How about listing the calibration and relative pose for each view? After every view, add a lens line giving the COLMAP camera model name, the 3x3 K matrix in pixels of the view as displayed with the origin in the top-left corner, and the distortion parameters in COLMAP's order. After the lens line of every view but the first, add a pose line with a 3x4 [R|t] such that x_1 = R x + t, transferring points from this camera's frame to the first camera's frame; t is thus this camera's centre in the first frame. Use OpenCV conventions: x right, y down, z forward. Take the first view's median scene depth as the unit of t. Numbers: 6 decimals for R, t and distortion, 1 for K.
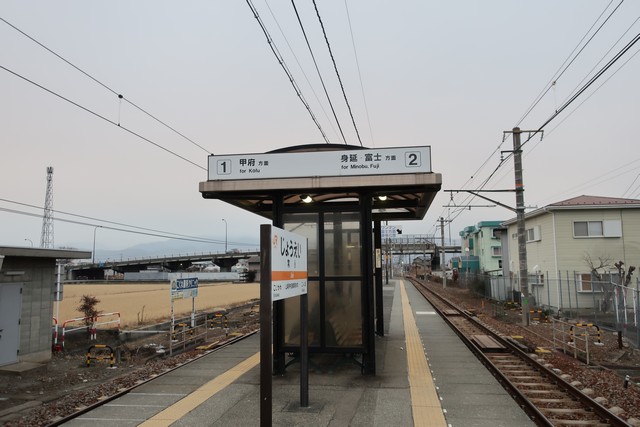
lens RADIAL K [[503.8, 0, 320.0], [0, 503.8, 213.5], [0, 0, 1]] dist [-0.006120, 0.007619]
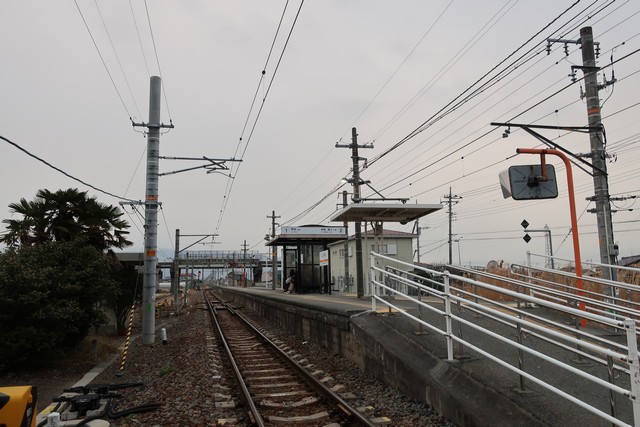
lens RADIAL K [[503.8, 0, 320.0], [0, 503.8, 213.5], [0, 0, 1]] dist [-0.006120, 0.007619]
pose [[0.928255, 0.041774, 0.369591, -0.268954], [-0.030088, 0.998850, -0.037329, -0.019315], [-0.370726, 0.023530, 0.928444, -0.476174]]
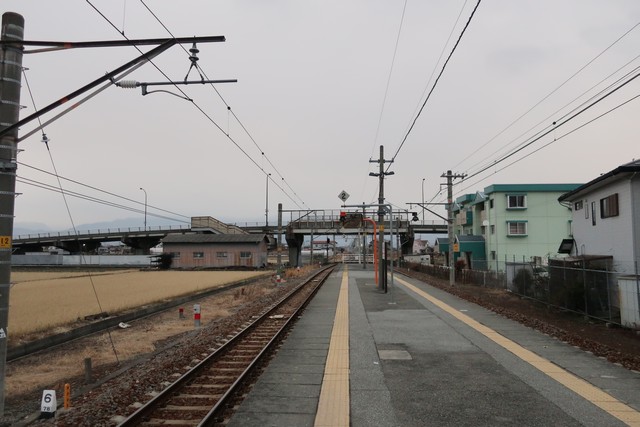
lens RADIAL K [[503.8, 0, 320.0], [0, 503.8, 213.5], [0, 0, 1]] dist [-0.006120, 0.007619]
pose [[0.995441, 0.014122, 0.094328, 0.055756], [-0.017329, 0.999296, 0.033266, 0.088597], [-0.093792, -0.034749, 0.994985, 0.834135]]
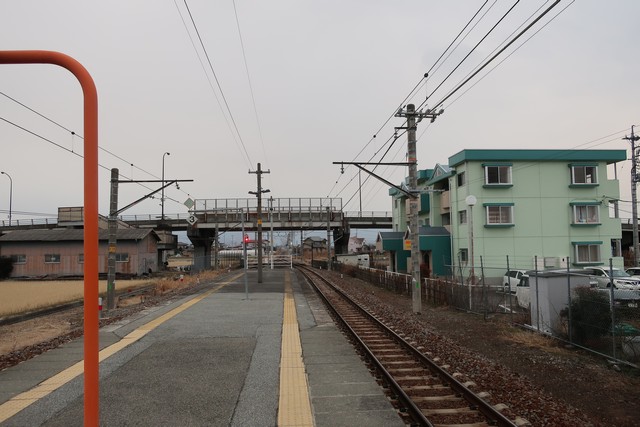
lens RADIAL K [[503.8, 0, 320.0], [0, 503.8, 213.5], [0, 0, 1]] dist [-0.006120, 0.007619]
pose [[0.975922, 0.012797, 0.217744, 0.226908], [-0.020302, 0.999273, 0.032263, 0.150782], [-0.217173, -0.035907, 0.975472, 1.416501]]
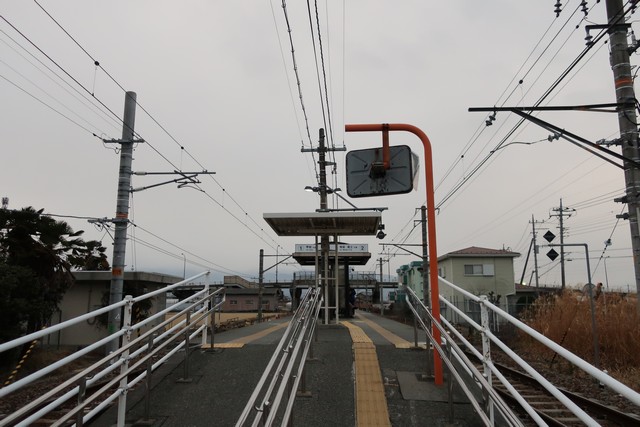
lens RADIAL K [[503.8, 0, 320.0], [0, 503.8, 213.5], [0, 0, 1]] dist [-0.006120, 0.007619]
pose [[0.993605, 0.030039, 0.108841, -0.091775], [-0.022373, 0.997227, -0.070975, -0.019805], [-0.110671, 0.068086, 0.991522, -0.451841]]
